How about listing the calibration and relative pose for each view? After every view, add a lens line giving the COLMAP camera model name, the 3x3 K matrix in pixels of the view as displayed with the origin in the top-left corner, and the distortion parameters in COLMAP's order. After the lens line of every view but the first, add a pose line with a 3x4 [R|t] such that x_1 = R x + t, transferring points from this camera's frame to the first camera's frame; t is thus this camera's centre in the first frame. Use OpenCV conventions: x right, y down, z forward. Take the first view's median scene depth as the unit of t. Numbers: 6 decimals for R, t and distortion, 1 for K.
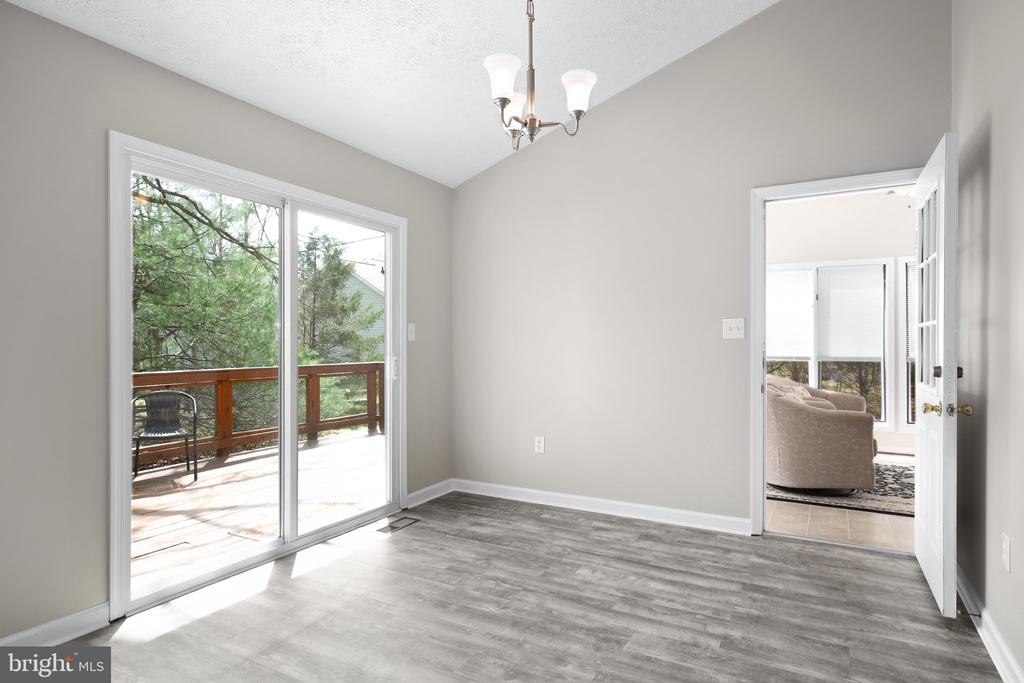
lens RADIAL K [[575.2, 0, 512.0], [0, 575.2, 341.5], [0, 0, 1]] dist [0.001377, 0.000151]
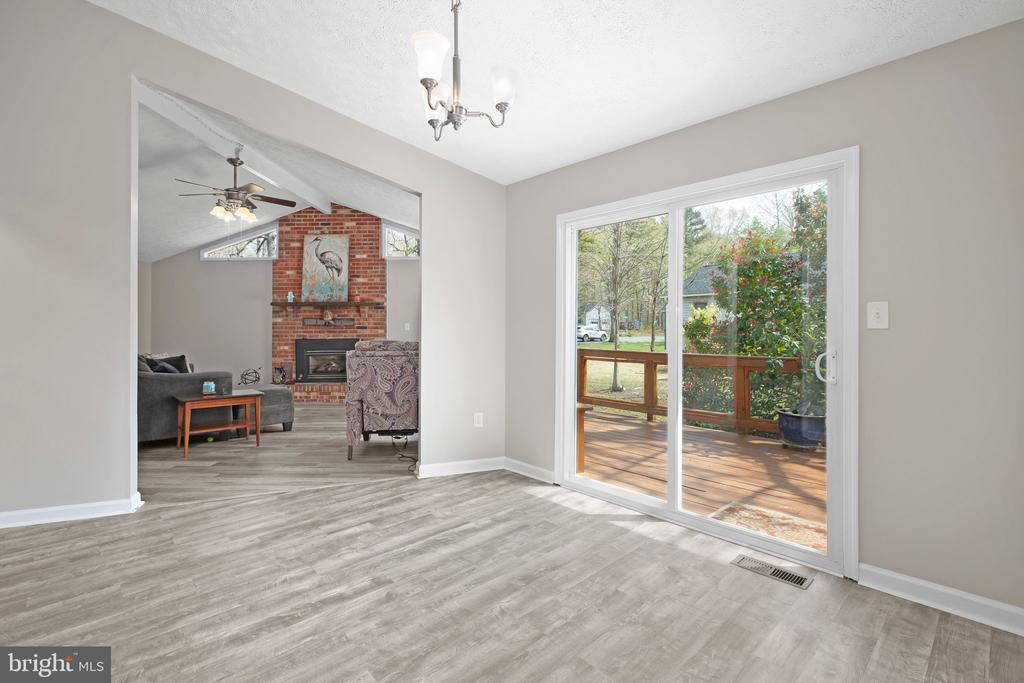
lens RADIAL K [[462.1, 0, 512.0], [0, 462.1, 341.5], [0, 0, 1]] dist [-0.000920, 0.000061]
pose [[-0.291544, 0.023544, -0.956267, 0.593920], [-0.003094, 0.999669, 0.025556, -0.000232], [0.956552, 0.010409, -0.291375, 1.047644]]
